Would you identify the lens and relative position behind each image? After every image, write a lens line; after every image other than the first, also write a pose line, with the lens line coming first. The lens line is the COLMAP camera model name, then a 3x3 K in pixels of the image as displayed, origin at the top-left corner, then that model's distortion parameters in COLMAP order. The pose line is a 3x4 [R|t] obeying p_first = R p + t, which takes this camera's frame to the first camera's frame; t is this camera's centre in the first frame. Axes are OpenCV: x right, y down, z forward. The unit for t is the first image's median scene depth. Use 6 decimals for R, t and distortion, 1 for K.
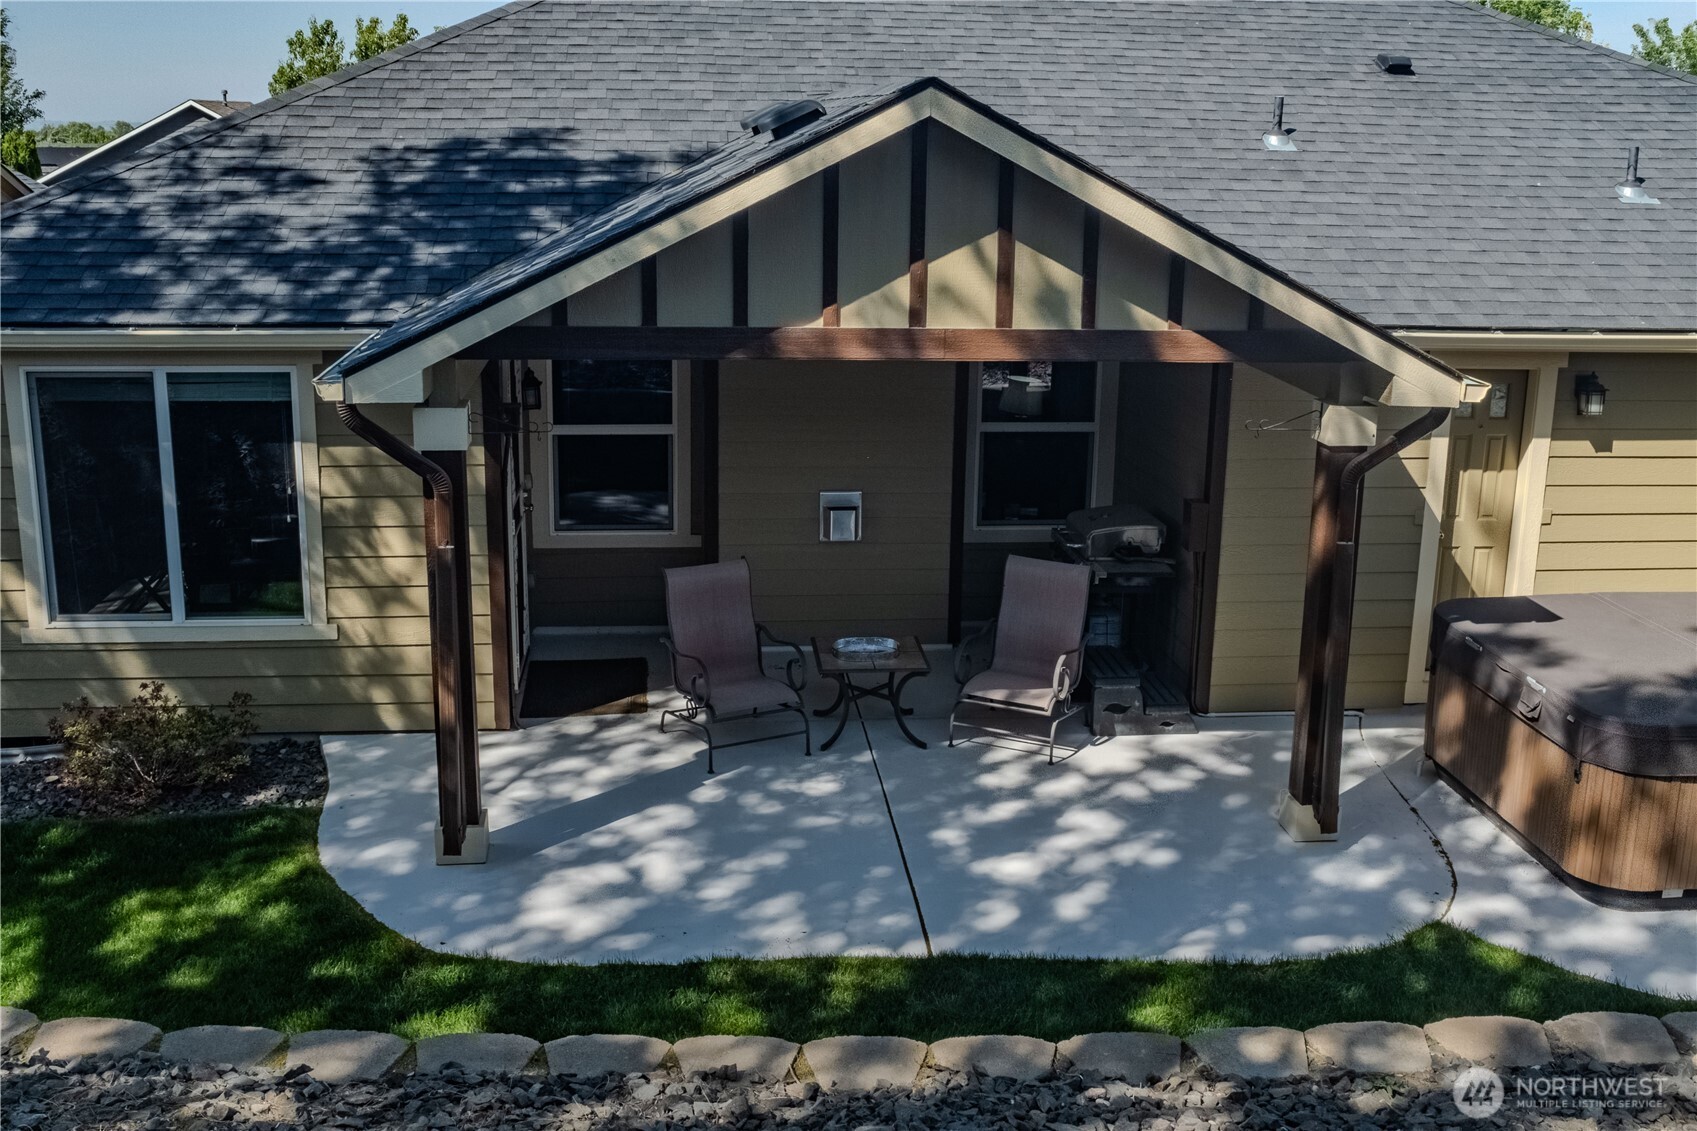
lens RADIAL K [[1785.9, 0, 845.1], [0, 1785.9, 563.8], [0, 0, 1]] dist [-0.059543, 0.000000]
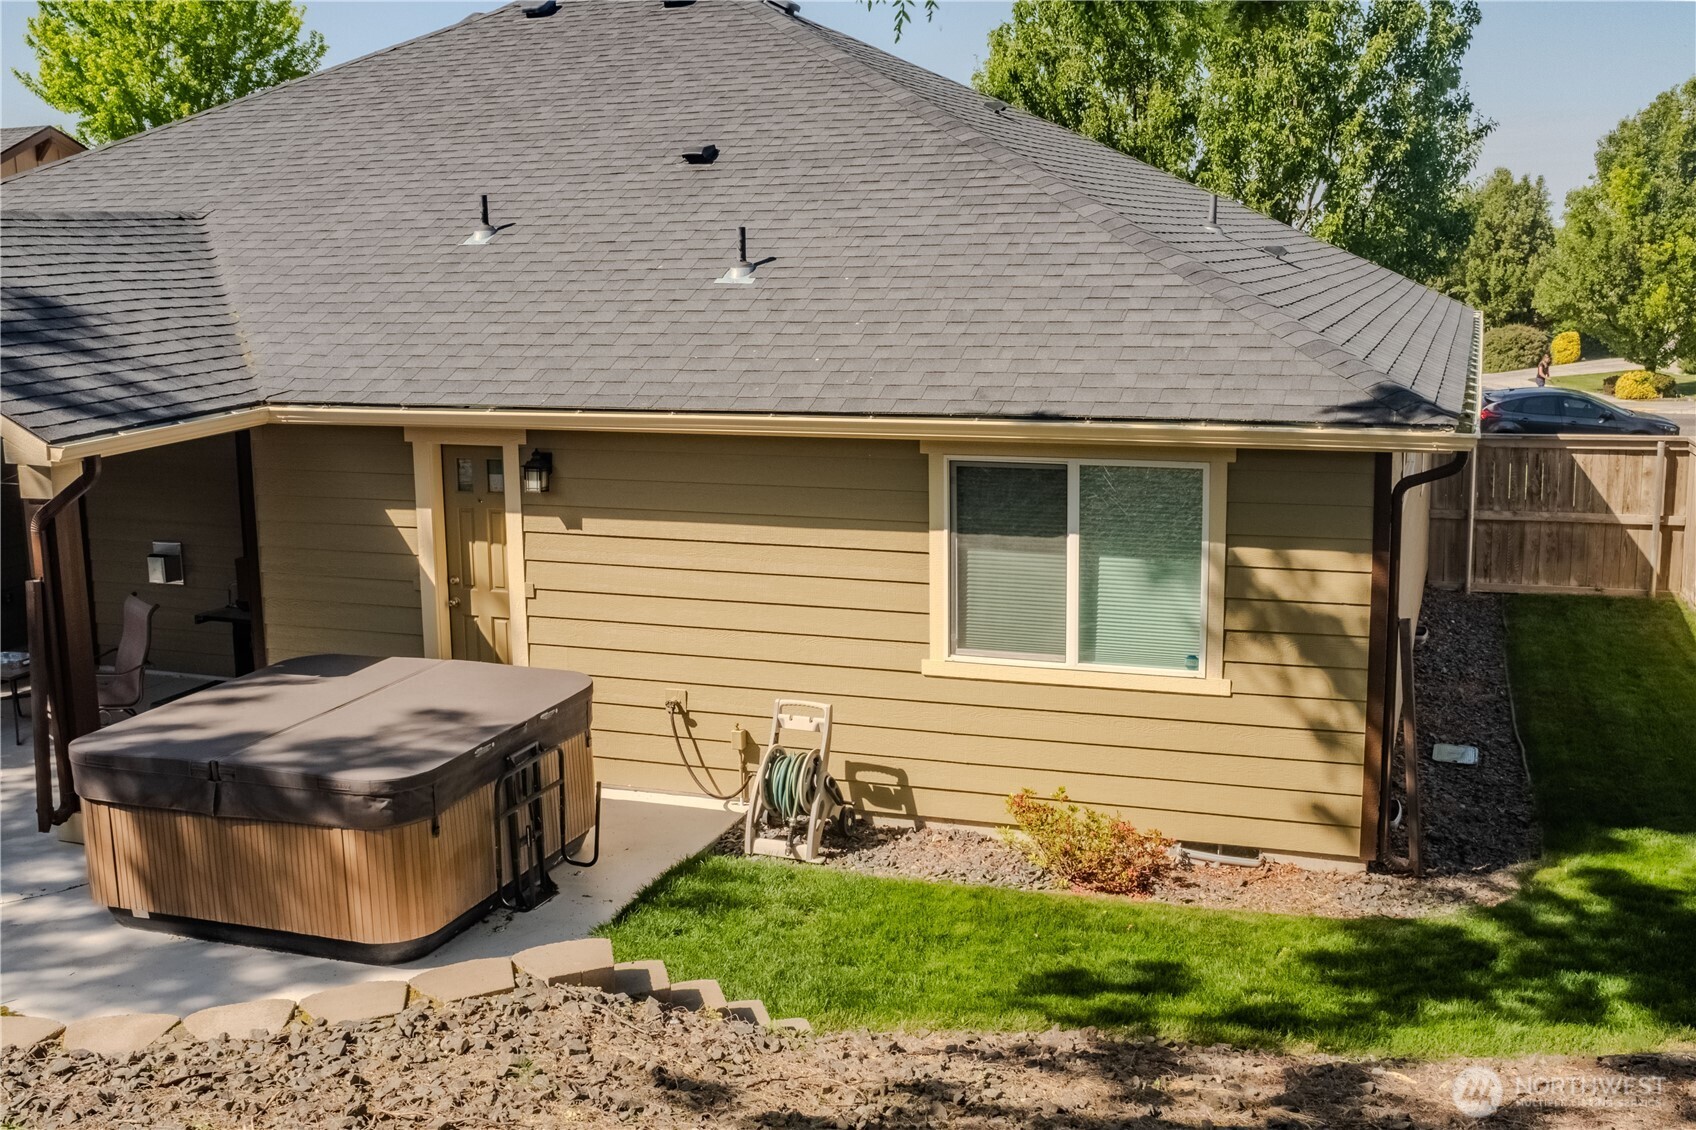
lens RADIAL K [[1784.9, 0, 841.2], [0, 1784.9, 568.6], [0, 0, 1]] dist [-0.059543, 0.000000]
pose [[0.893021, 0.055565, -0.446572, 1.098635], [-0.079036, 0.996289, -0.034087, -0.019797], [0.443021, 0.065736, 0.894098, 0.171495]]
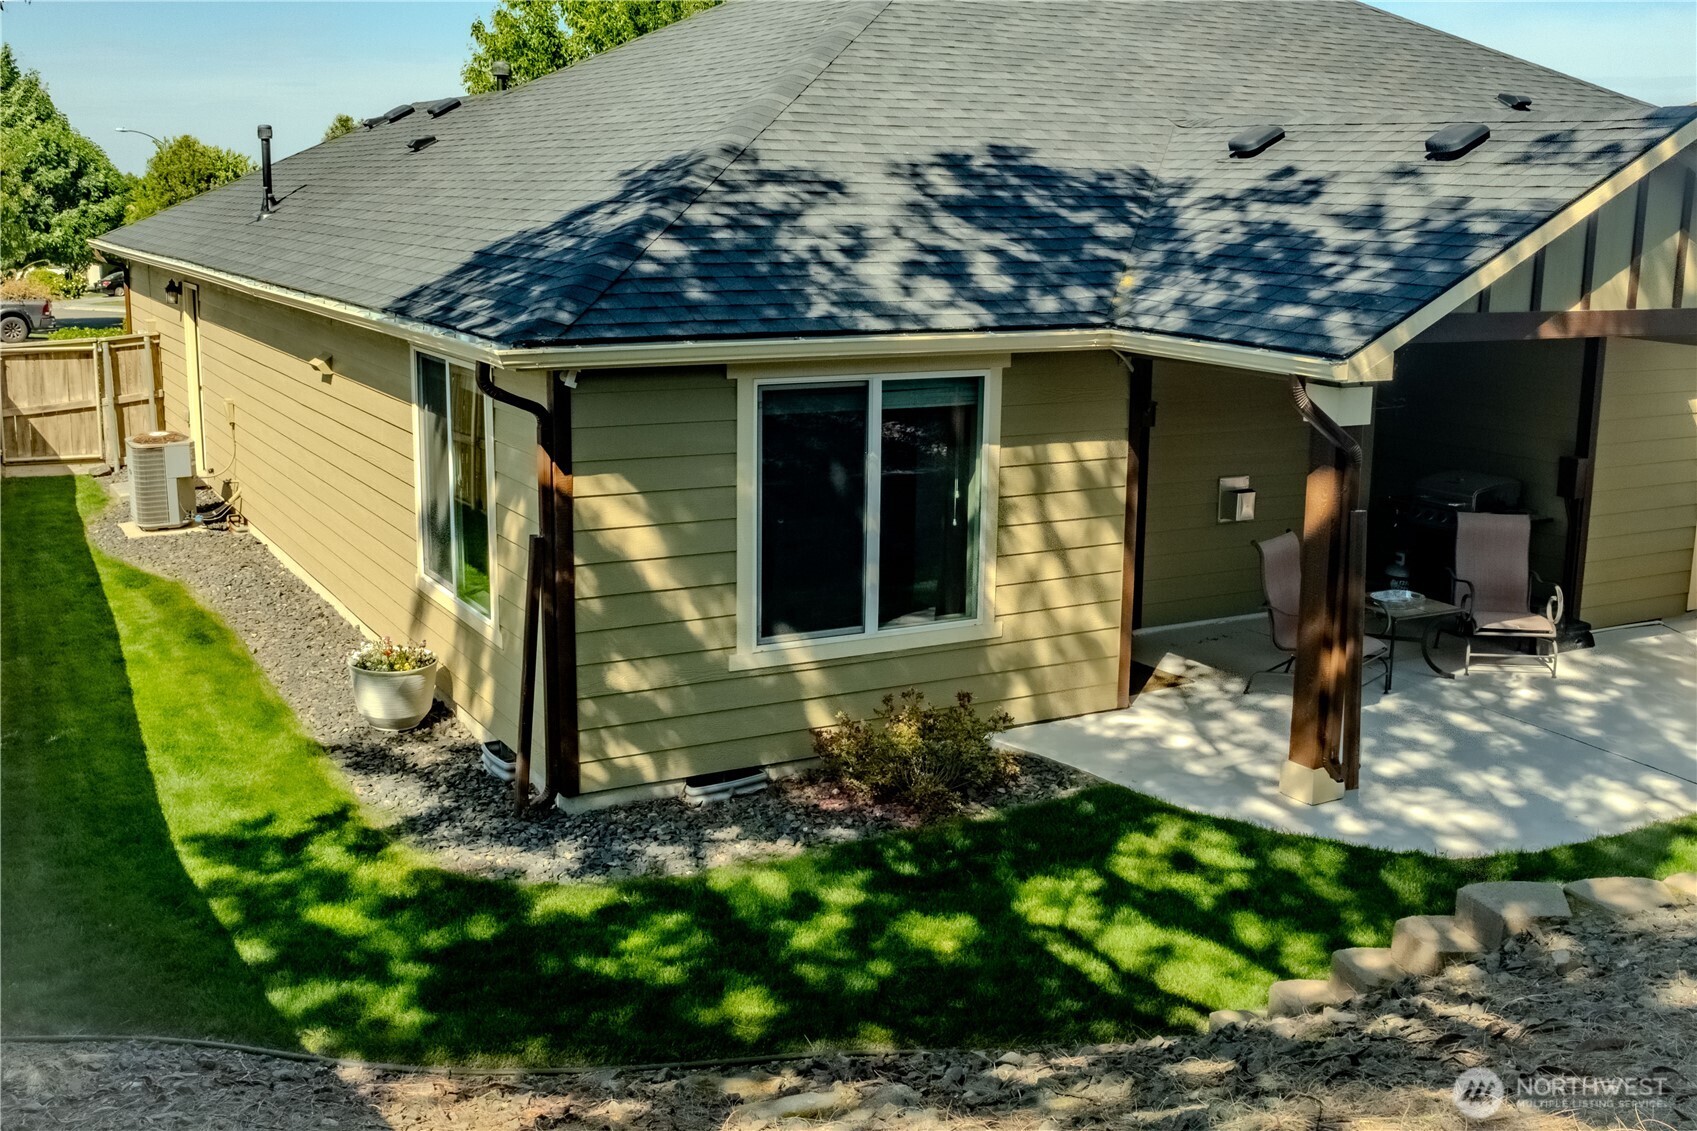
lens RADIAL K [[1785.9, 0, 850.1], [0, 1785.9, 560.9], [0, 0, 1]] dist [-0.059543, 0.000000]
pose [[0.918373, -0.082752, 0.386965, -0.770432], [0.092524, 0.995688, -0.006657, -0.001943], [-0.384746, 0.041917, 0.922070, 0.081053]]
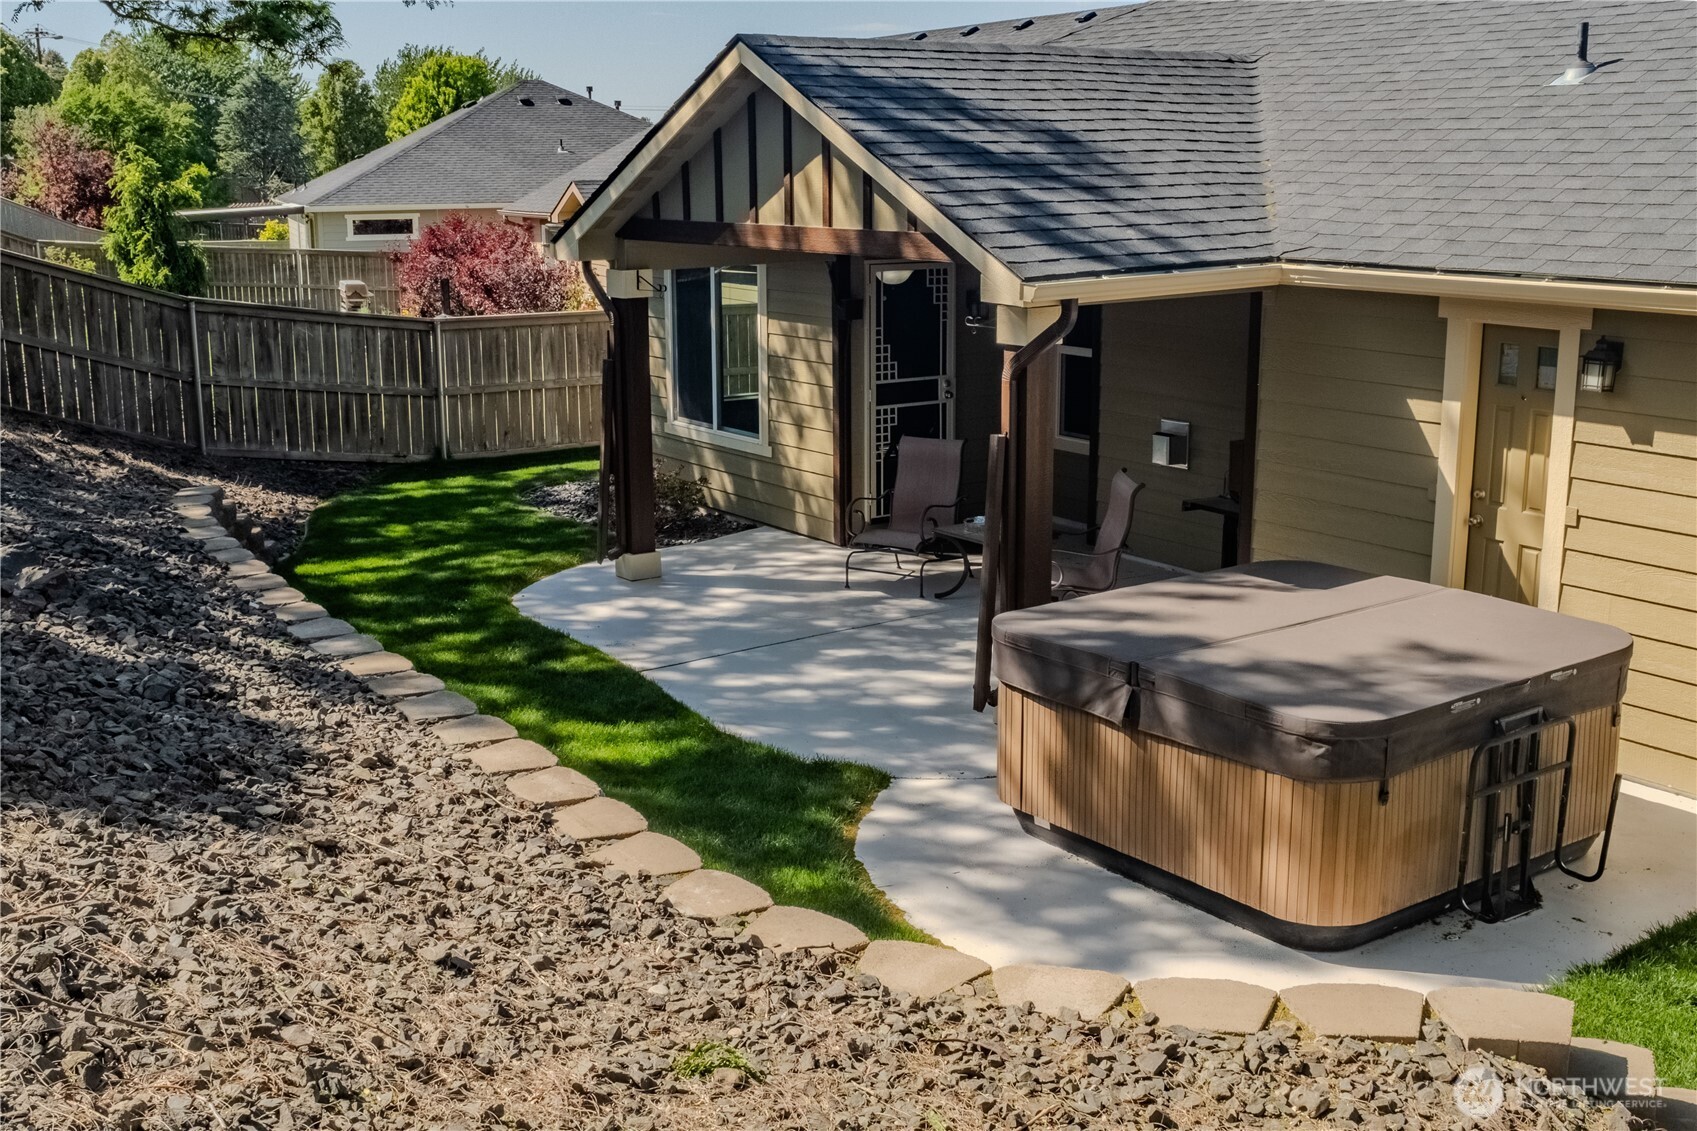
lens RADIAL K [[1785.9, 0, 856.6], [0, 1785.9, 555.5], [0, 0, 1]] dist [-0.059543, 0.000000]
pose [[0.481518, 0.169970, -0.859797, 1.008690], [-0.199657, 0.976494, 0.081224, -0.010541], [0.853392, 0.132553, 0.504135, 0.347200]]
